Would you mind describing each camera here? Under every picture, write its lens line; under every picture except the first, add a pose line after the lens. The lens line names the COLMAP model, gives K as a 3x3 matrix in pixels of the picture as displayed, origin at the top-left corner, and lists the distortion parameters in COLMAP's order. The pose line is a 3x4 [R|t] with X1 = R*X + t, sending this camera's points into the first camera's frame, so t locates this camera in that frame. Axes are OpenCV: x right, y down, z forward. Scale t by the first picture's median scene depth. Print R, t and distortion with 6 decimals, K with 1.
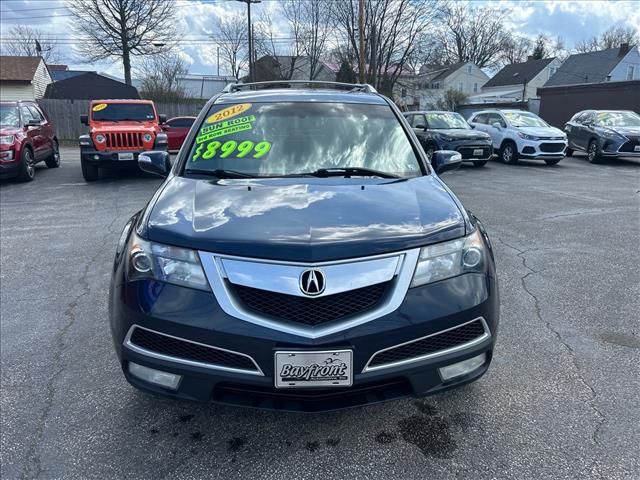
lens RADIAL K [[494.5, 0, 331.3], [0, 494.5, 237.5], [0, 0, 1]] dist [0.014955, -0.010989]
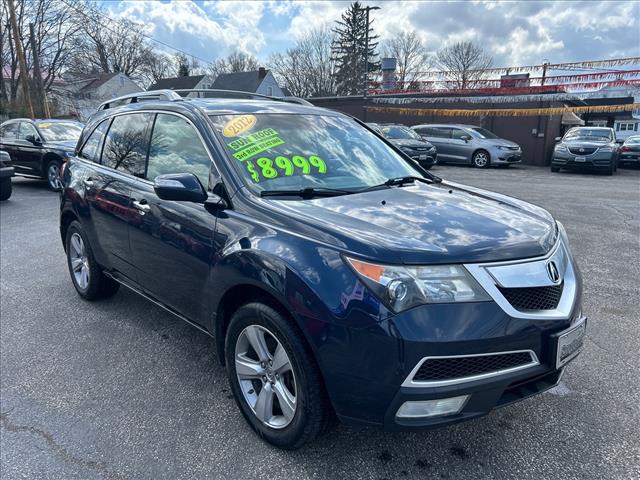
lens RADIAL K [[494.5, 0, 331.3], [0, 494.5, 237.5], [0, 0, 1]] dist [0.014955, -0.010989]
pose [[0.769569, -0.137292, 0.623630, -0.714558], [0.152446, 0.987876, 0.029359, -0.063361], [-0.620099, 0.072476, 0.781168, 0.255438]]
